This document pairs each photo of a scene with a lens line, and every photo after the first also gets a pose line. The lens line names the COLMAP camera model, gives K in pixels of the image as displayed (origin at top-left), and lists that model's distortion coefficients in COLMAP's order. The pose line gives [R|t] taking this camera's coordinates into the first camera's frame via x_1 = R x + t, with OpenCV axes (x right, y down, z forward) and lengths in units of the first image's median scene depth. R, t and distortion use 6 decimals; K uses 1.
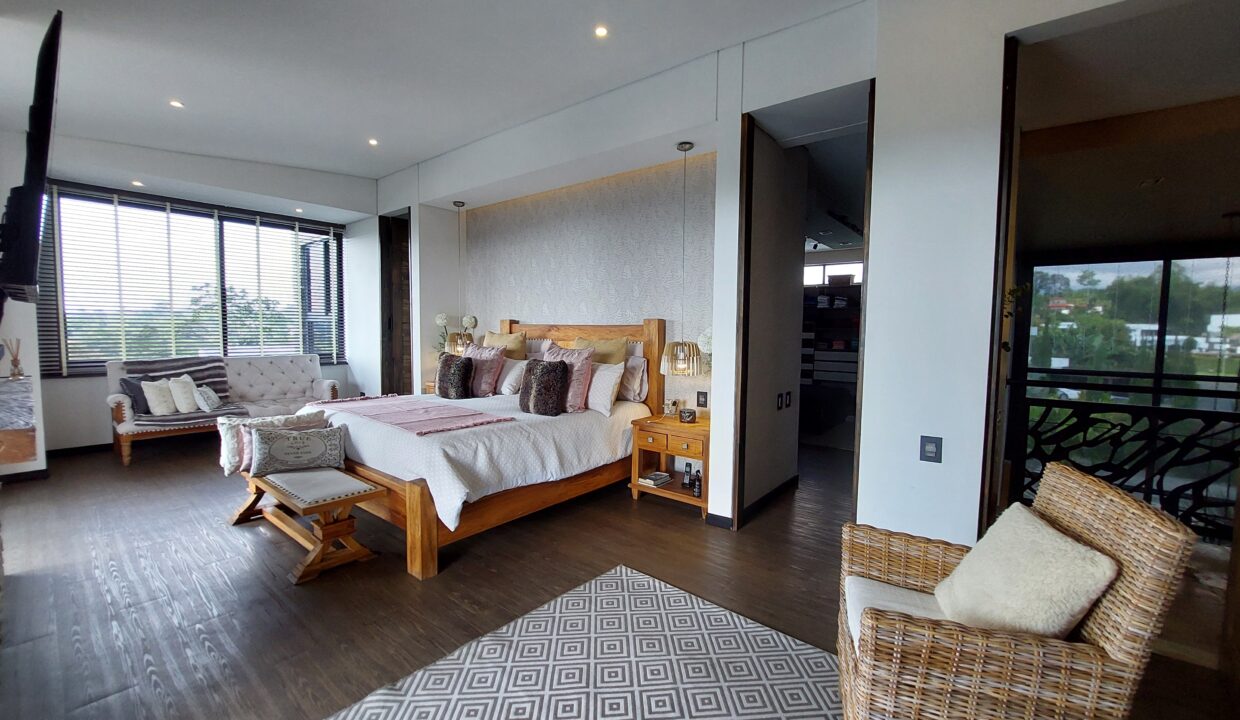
lens RADIAL K [[499.2, 0, 626.7], [0, 499.2, 364.2], [0, 0, 1]] dist [-0.018168, 0.000031]
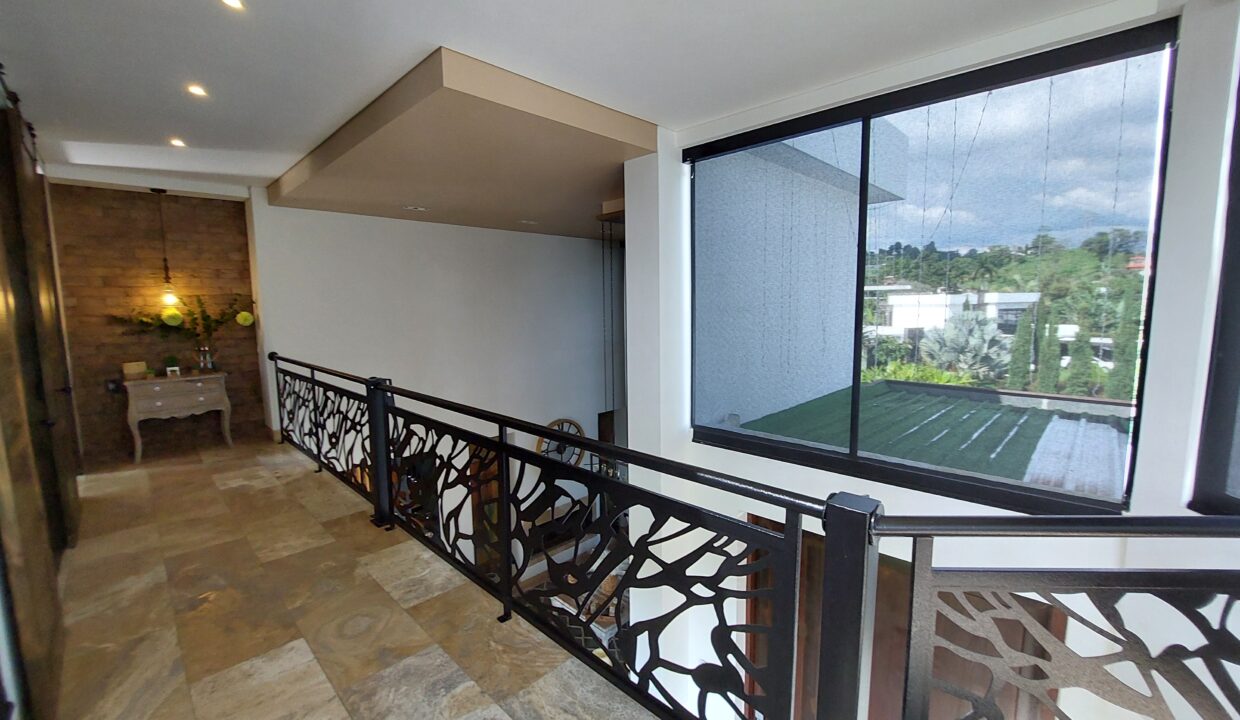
lens RADIAL K [[499.2, 0, 618.7], [0, 499.2, 360.9], [0, 0, 1]] dist [-0.018168, 0.000031]
pose [[0.992653, -0.013019, -0.120292, 1.104375], [0.017824, 0.999082, 0.038954, -0.064304], [0.119674, -0.040812, 0.991974, 0.418894]]
